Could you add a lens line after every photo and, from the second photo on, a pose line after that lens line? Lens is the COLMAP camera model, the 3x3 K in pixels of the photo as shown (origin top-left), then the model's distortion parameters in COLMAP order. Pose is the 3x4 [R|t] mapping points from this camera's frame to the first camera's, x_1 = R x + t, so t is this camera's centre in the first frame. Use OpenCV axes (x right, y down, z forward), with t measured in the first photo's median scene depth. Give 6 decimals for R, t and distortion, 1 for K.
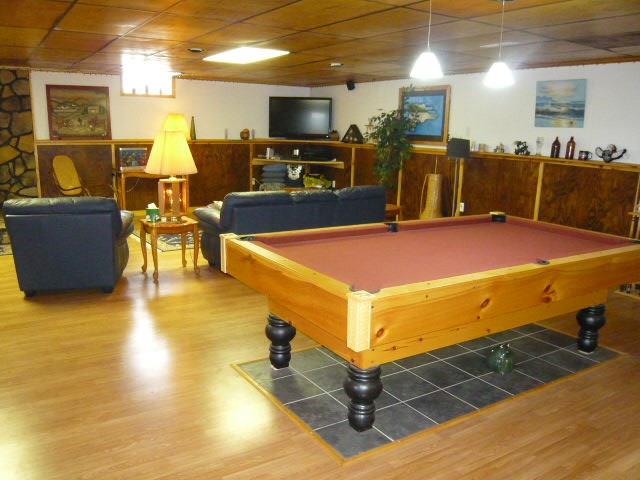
lens RADIAL K [[535.3, 0, 321.8], [0, 535.3, 238.9], [0, 0, 1]] dist [-0.080206, 0.015547]
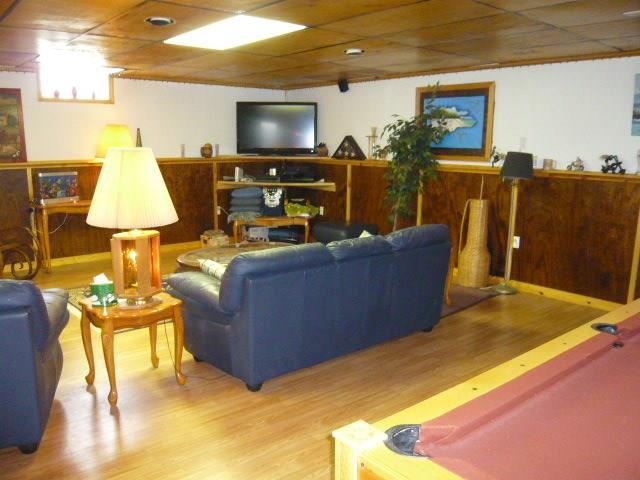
lens RADIAL K [[535.3, 0, 315.8], [0, 535.3, 243.6], [0, 0, 1]] dist [-0.080206, 0.015547]
pose [[0.992345, -0.038342, 0.117390, -0.100984], [0.039880, 0.999146, -0.010780, -0.056679], [-0.116876, 0.015379, 0.993027, 0.263002]]
